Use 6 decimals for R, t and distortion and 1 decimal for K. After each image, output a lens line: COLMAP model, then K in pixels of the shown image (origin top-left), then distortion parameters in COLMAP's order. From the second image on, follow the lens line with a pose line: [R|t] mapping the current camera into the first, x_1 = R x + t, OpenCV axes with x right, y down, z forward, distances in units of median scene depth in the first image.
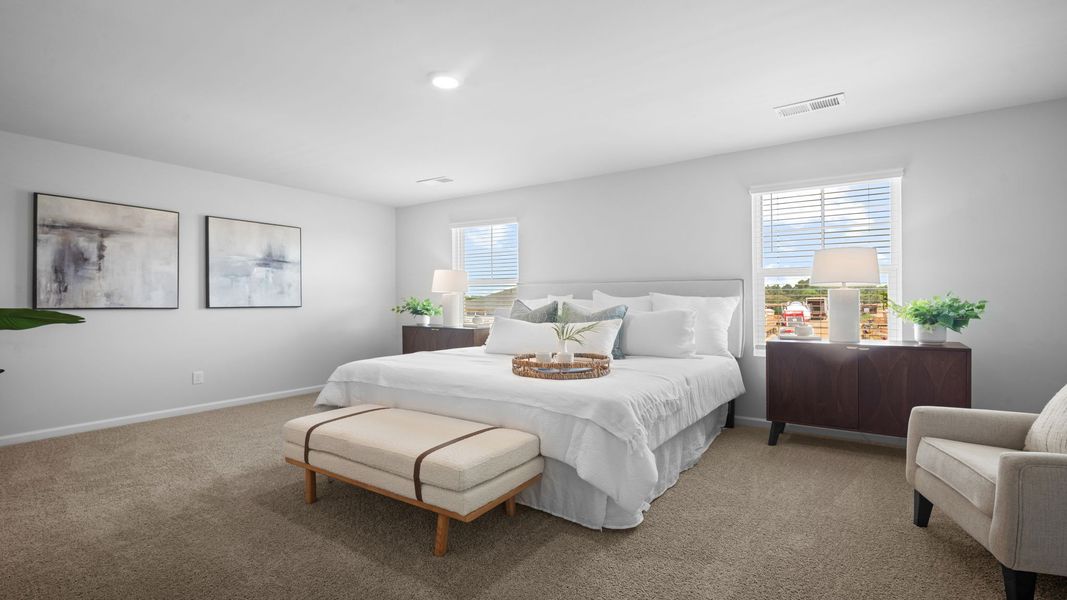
lens RADIAL K [[470.4, 0, 531.7], [0, 470.4, 298.9], [0, 0, 1]] dist [-0.012879, 0.000279]
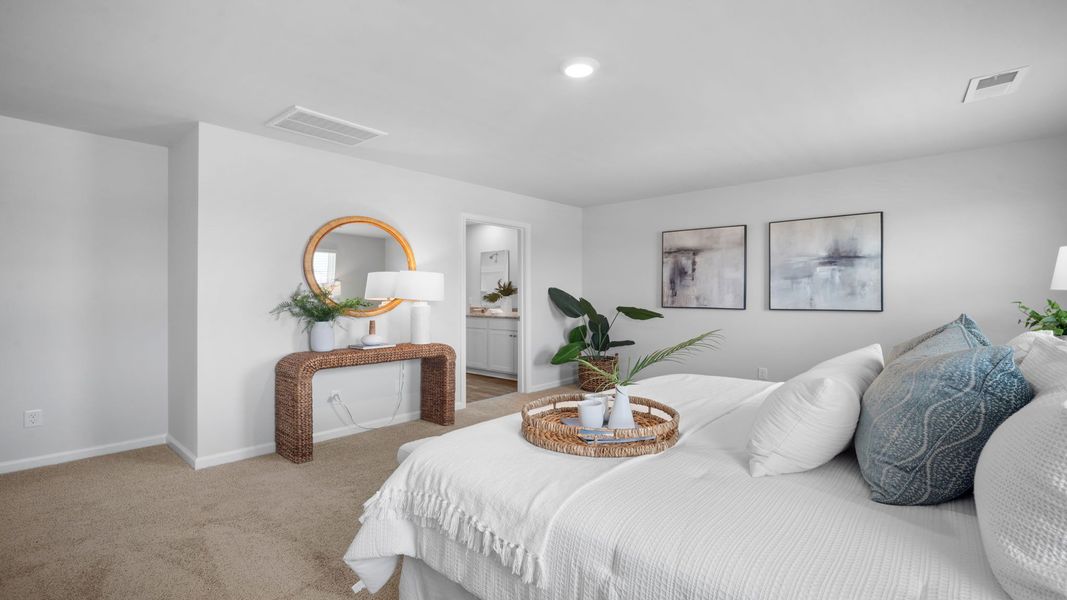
lens RADIAL K [[470.4, 0, 532.0], [0, 470.4, 302.7], [0, 0, 1]] dist [-0.012879, 0.000279]
pose [[-0.108755, 0.000669, -0.994068, 0.433460], [-0.004406, 0.999990, 0.001155, 0.004865], [0.994059, 0.004506, -0.108751, 0.605475]]
